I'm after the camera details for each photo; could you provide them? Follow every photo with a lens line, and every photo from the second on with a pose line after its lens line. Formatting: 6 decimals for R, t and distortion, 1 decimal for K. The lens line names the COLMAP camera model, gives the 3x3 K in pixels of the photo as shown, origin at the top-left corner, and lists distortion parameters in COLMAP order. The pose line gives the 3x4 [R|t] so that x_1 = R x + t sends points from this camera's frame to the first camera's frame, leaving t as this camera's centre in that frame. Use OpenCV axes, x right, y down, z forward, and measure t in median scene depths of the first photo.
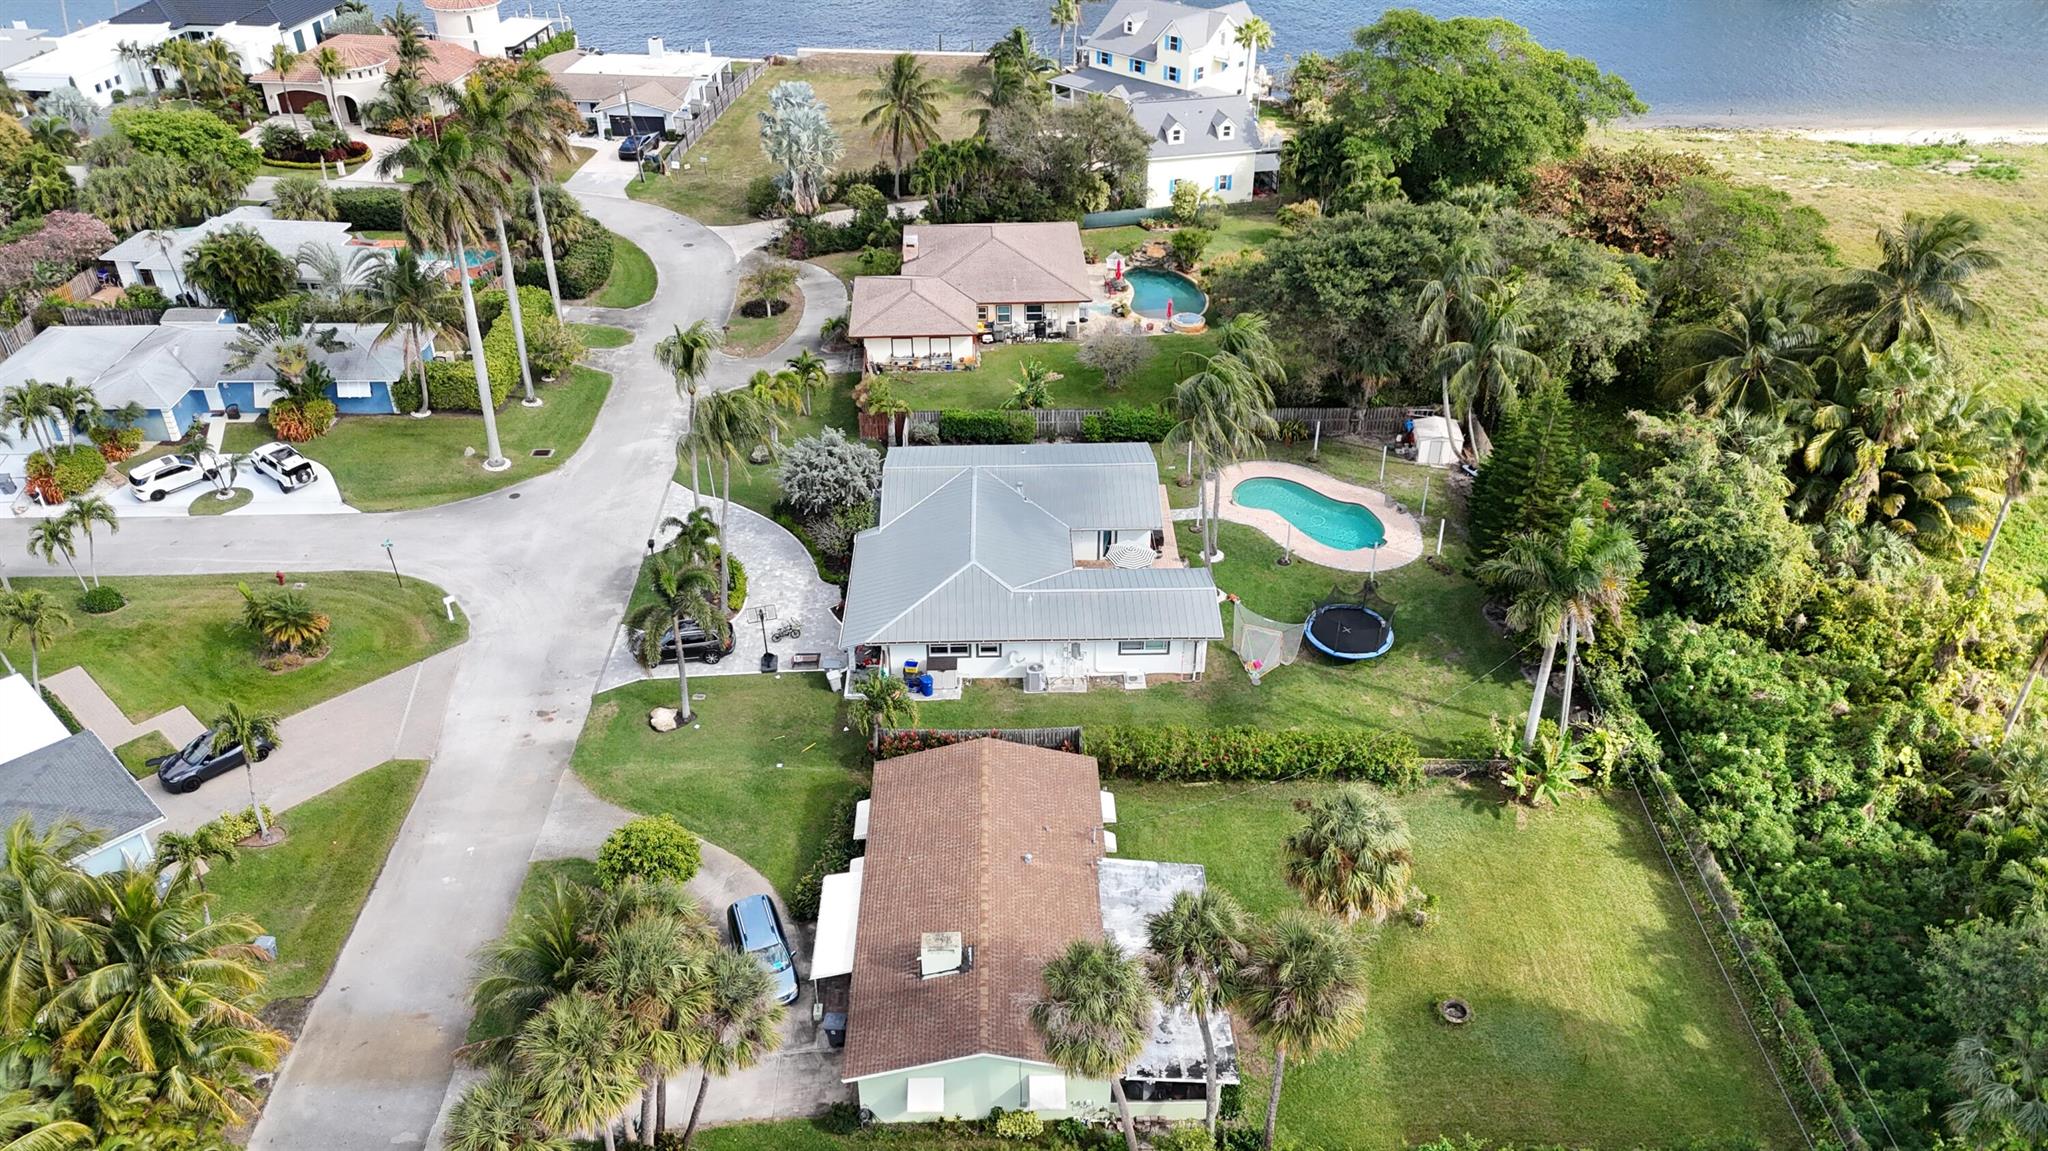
lens RADIAL K [[1506.9, 0, 1024.3], [0, 1506.9, 584.3], [0, 0, 1]] dist [0.082067, -0.076670]
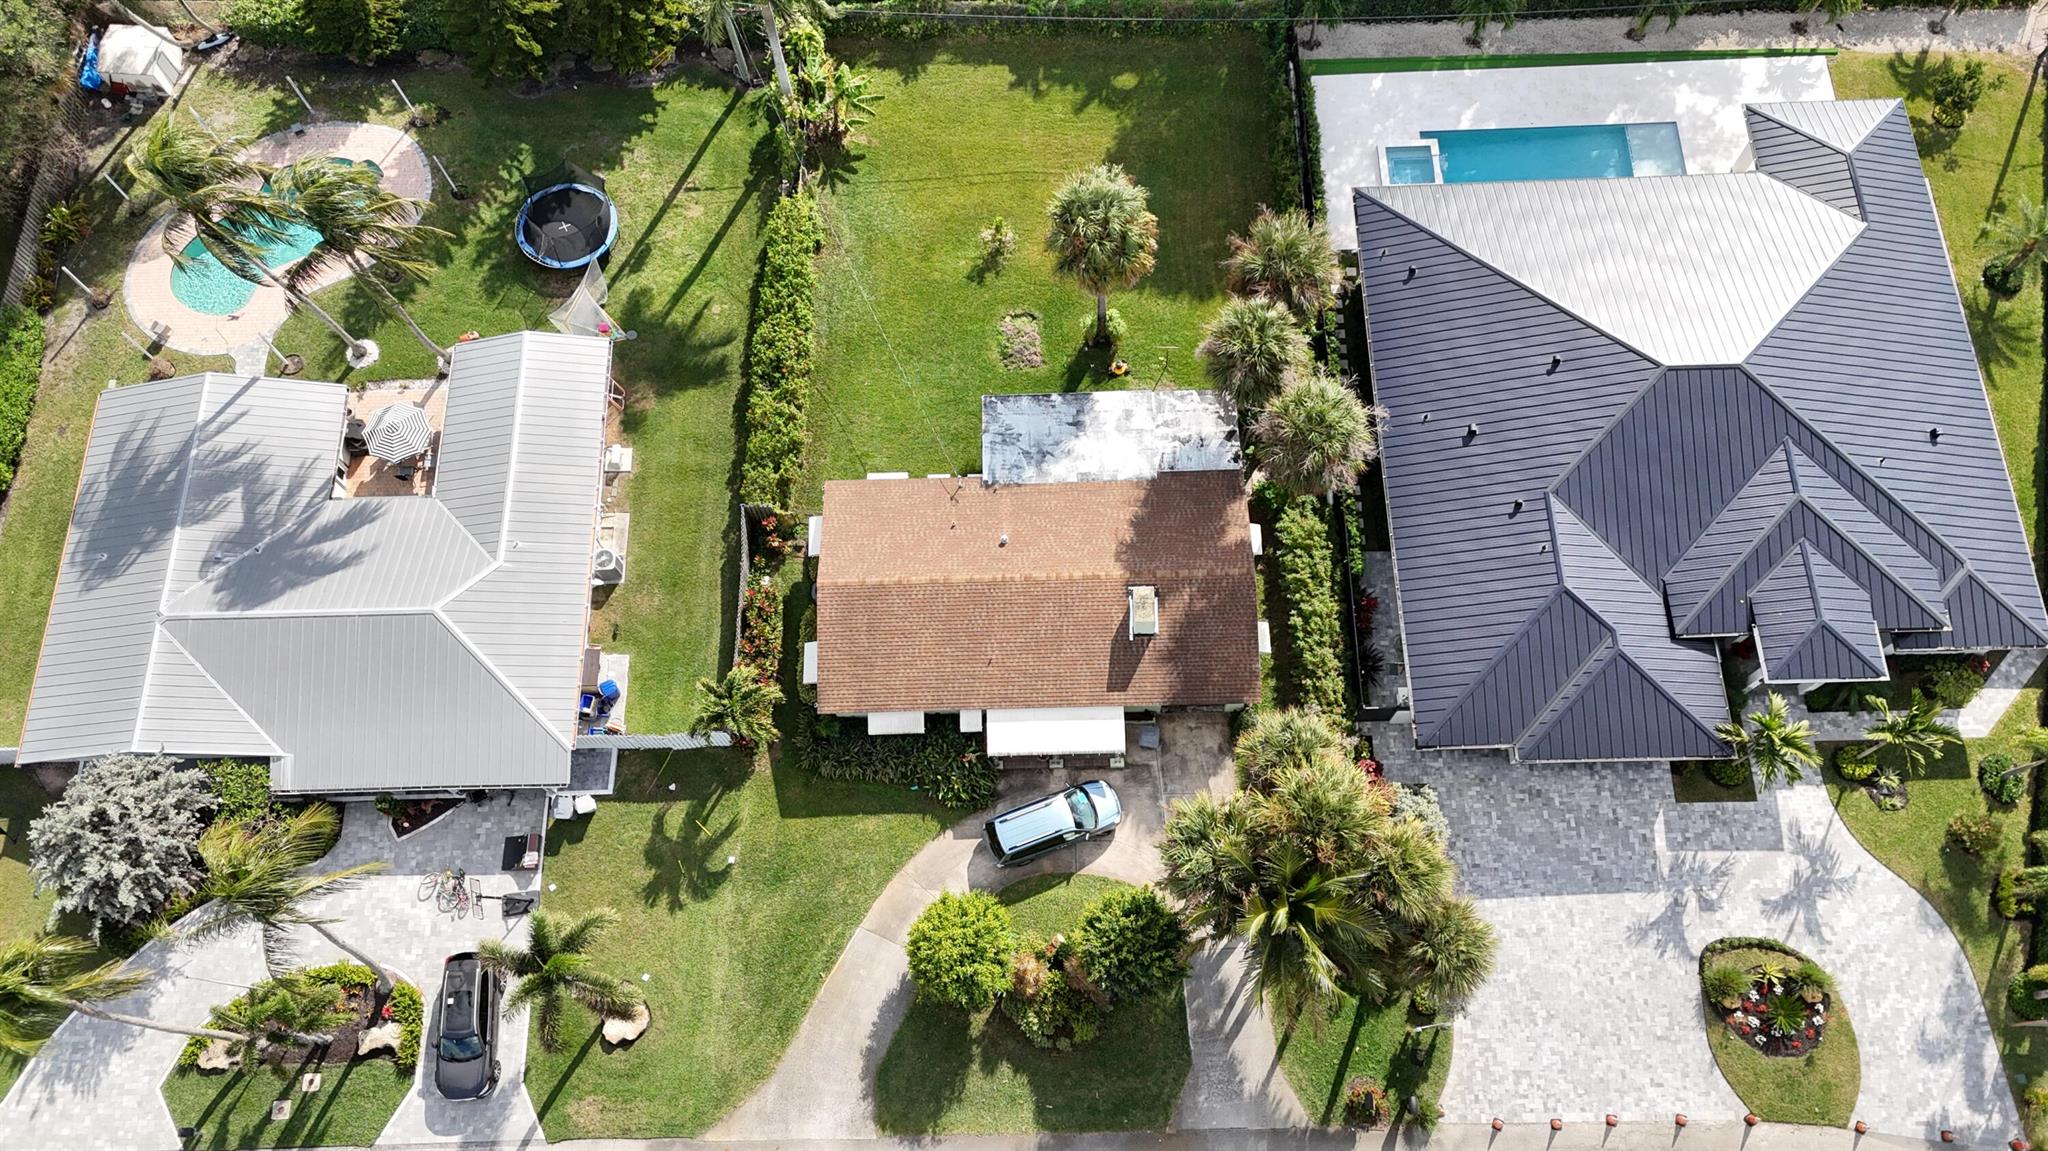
lens RADIAL K [[1506.9, 0, 1024.3], [0, 1506.9, 584.3], [0, 0, 1]] dist [0.082067, -0.076670]
pose [[-0.000373, -0.929926, 0.367748, -0.273788], [0.567867, 0.302504, 0.765518, -0.392775], [-0.823120, 0.209117, 0.527961, 0.333305]]
